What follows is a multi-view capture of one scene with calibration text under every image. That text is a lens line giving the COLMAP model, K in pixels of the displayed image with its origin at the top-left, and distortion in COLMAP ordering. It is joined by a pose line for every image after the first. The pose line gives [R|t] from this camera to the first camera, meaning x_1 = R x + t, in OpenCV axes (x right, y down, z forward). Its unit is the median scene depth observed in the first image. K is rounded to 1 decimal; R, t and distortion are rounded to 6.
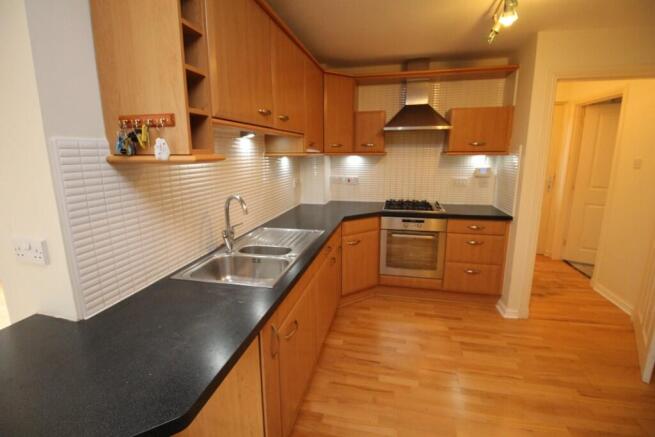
lens RADIAL K [[307.3, 0, 327.0], [0, 307.3, 211.8], [0, 0, 1]] dist [0.000757, -0.012965]
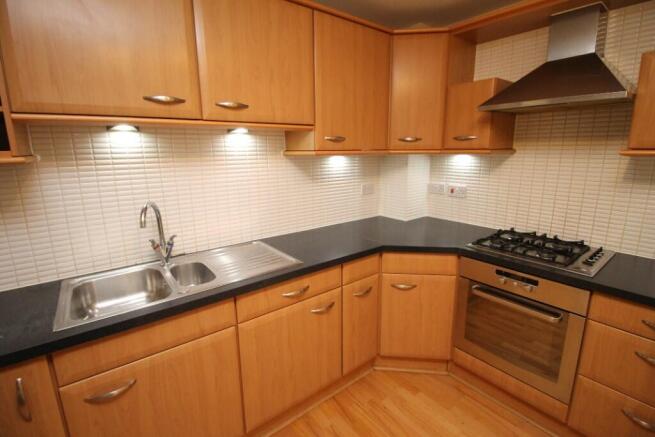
lens RADIAL K [[307.3, 0, 327.0], [0, 307.3, 211.8], [0, 0, 1]] dist [0.000757, -0.012965]
pose [[0.774637, 0.127571, -0.619405, 0.338802], [-0.117283, 0.991432, 0.057517, -0.075641], [0.621436, 0.028091, 0.782961, 0.362026]]
